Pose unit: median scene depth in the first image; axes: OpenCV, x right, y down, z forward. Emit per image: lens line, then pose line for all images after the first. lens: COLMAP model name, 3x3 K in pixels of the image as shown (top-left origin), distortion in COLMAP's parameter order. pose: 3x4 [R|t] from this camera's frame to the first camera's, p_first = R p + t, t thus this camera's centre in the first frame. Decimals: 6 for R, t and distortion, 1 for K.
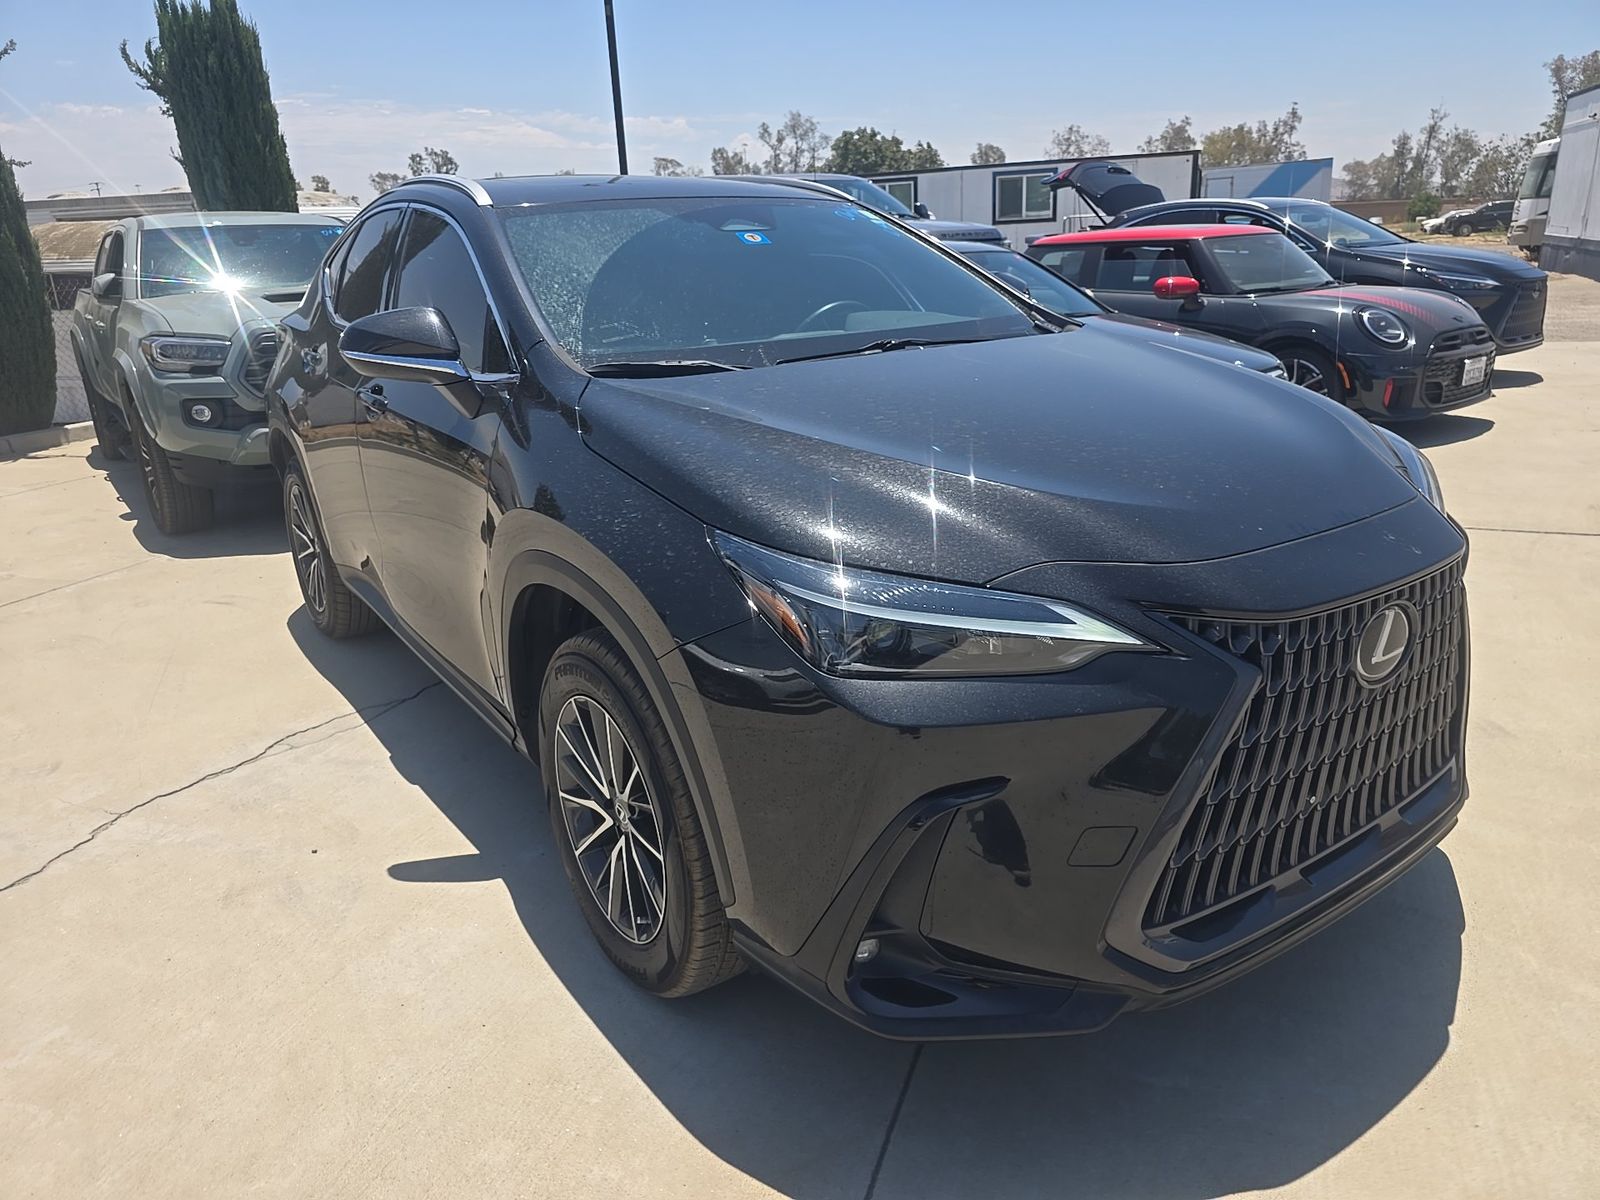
lens RADIAL K [[1122.1, 0, 800.0], [0, 1122.1, 600.0], [0, 0, 1]] dist [-0.006304, -0.004811]
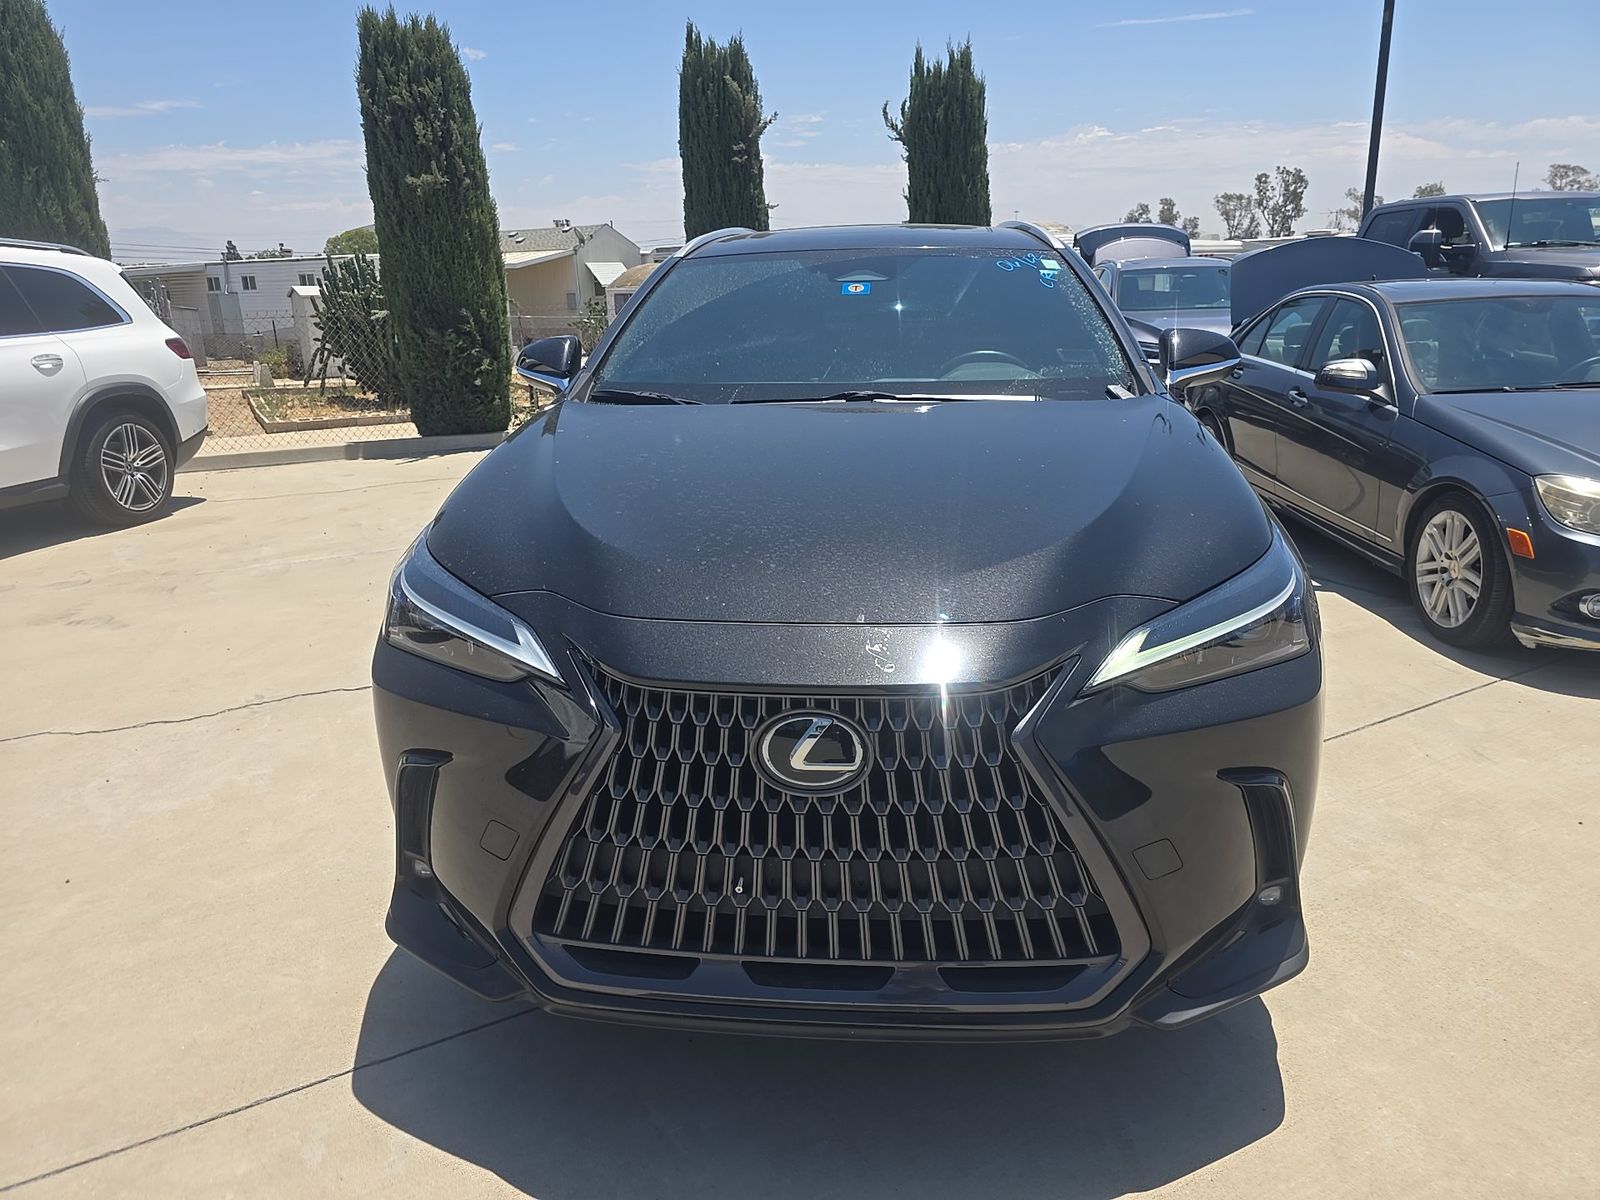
lens RADIAL K [[1084.0, 0, 808.5], [0, 1084.0, 605.2], [0, 0, 1]] dist [0.038965, -0.034851]
pose [[0.755357, 0.202430, -0.623264, 0.187260], [-0.204159, 0.976452, 0.069714, -0.025443], [0.622700, 0.074586, 0.778898, 0.050702]]
